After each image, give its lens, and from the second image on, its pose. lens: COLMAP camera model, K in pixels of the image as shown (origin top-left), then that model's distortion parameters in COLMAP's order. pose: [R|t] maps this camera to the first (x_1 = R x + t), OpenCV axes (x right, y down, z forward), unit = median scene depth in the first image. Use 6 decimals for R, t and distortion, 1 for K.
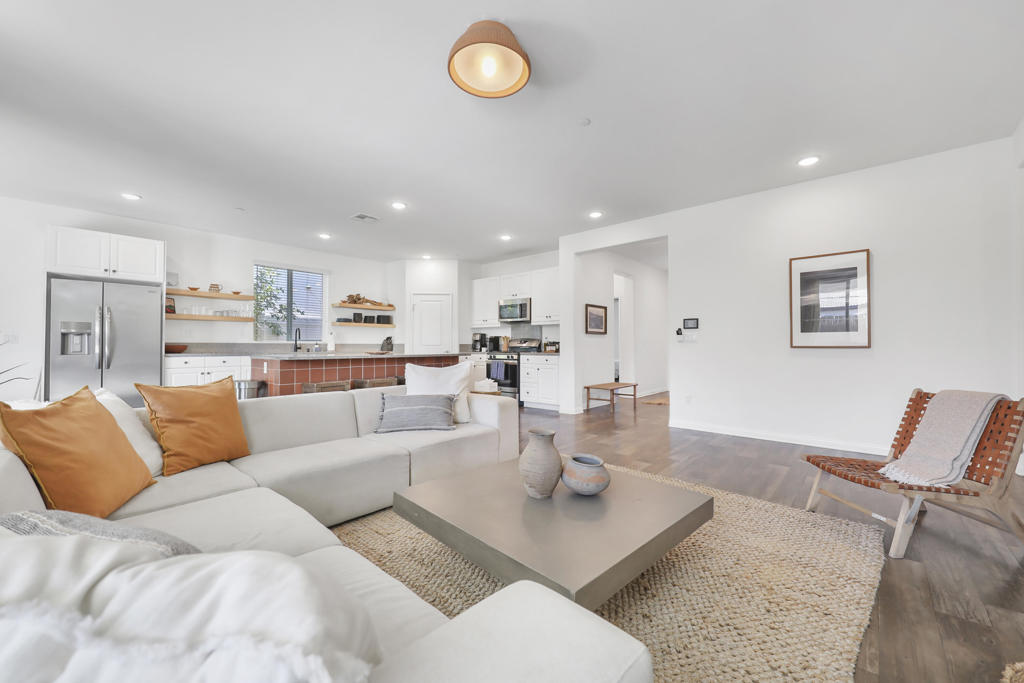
lens RADIAL K [[407.4, 0, 512.0], [0, 407.4, 341.5], [0, 0, 1]] dist [0.009553, -0.000015]
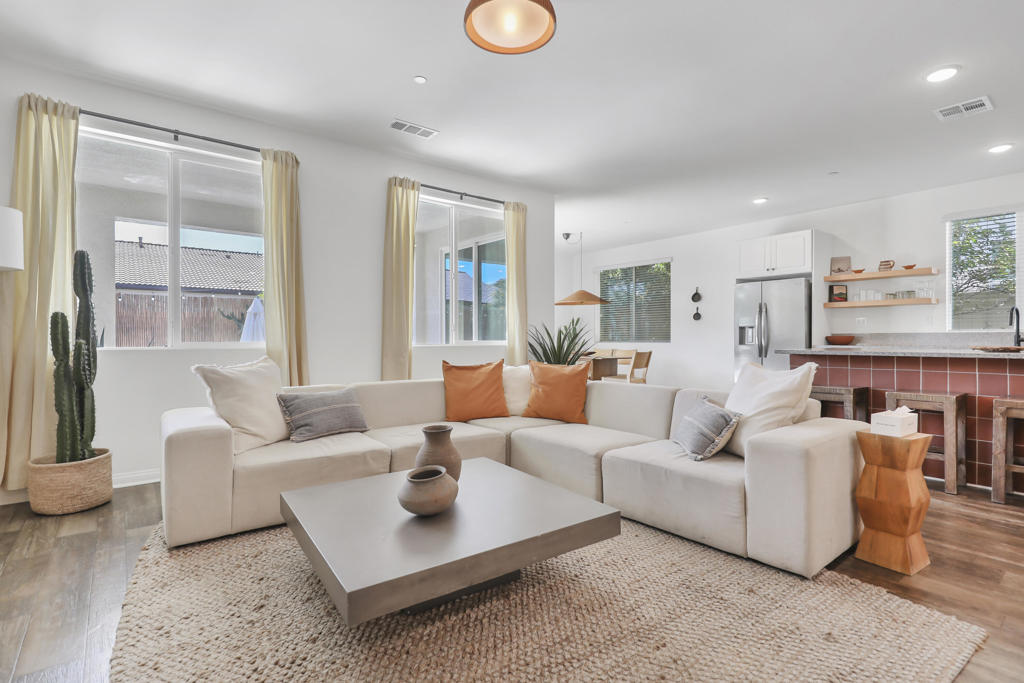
lens RADIAL K [[498.7, 0, 512.0], [0, 498.7, 341.5], [0, 0, 1]] dist [-0.000259, -0.000146]
pose [[-0.177487, 0.004590, -0.984112, 0.317459], [0.012011, 0.999925, 0.002497, 0.007052], [0.984050, -0.011377, -0.177529, 0.370916]]
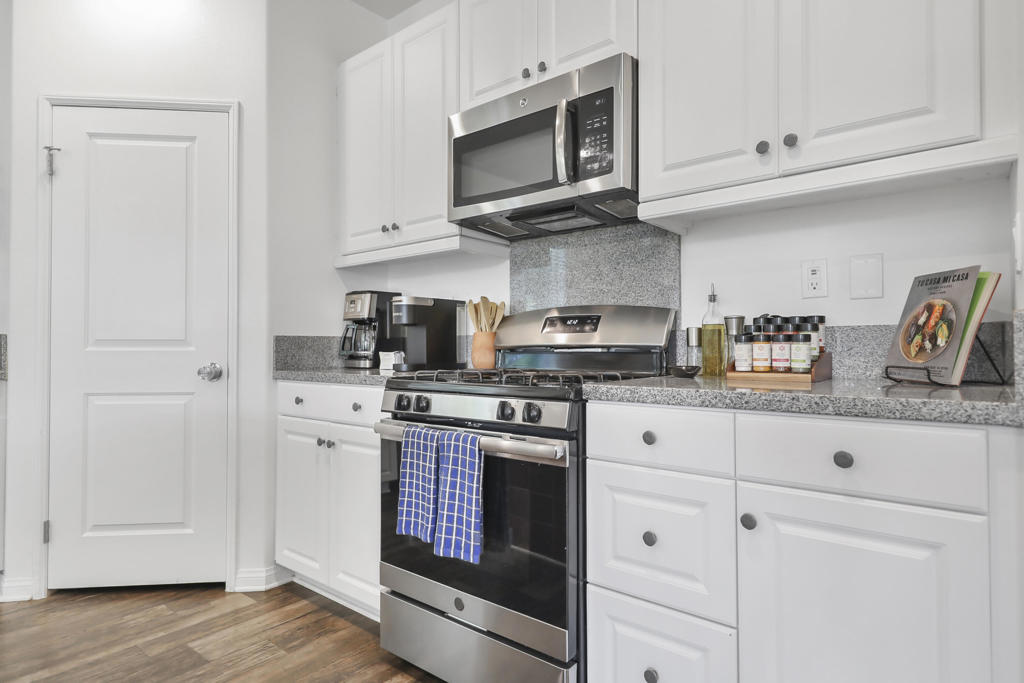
lens RADIAL K [[579.3, 0, 512.0], [0, 579.3, 341.5], [0, 0, 1]] dist [0.021090, 0.000684]
pose [[0.999155, -0.000617, 0.041101, -0.015223], [0.000639, 1.000000, -0.000524, 0.010415], [-0.041101, 0.000550, 0.999155, 0.745884]]
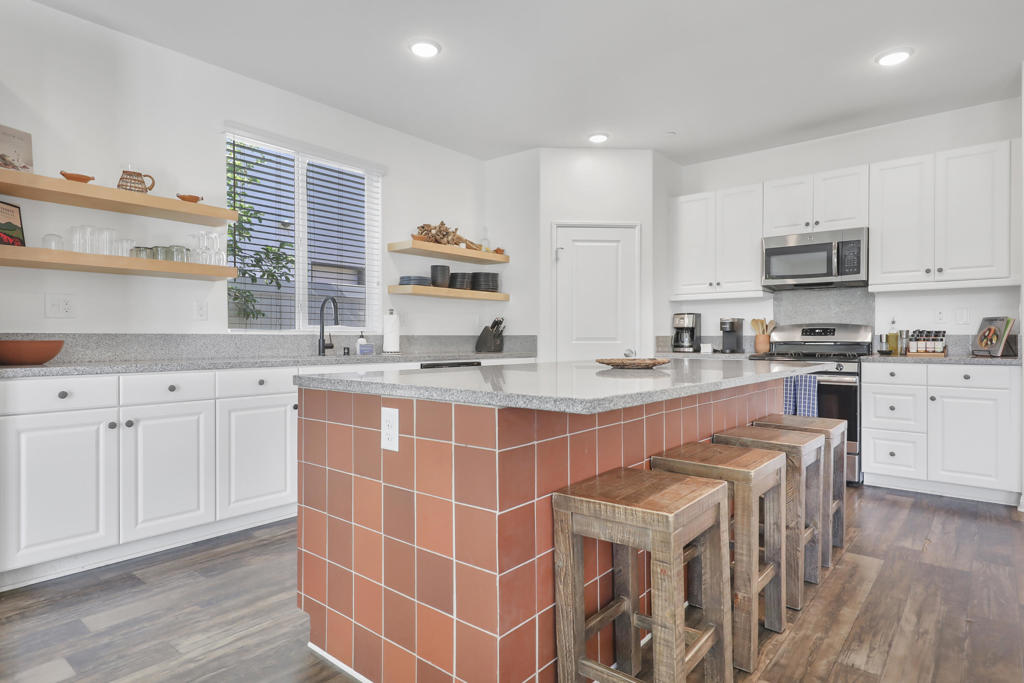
lens RADIAL K [[579.3, 0, 512.0], [0, 579.3, 341.5], [0, 0, 1]] dist [0.021090, 0.000684]
pose [[0.999503, -0.000190, 0.031513, -0.339099], [-0.000434, 0.999804, 0.019780, -0.000363], [-0.031510, -0.019784, 0.999308, 0.391421]]
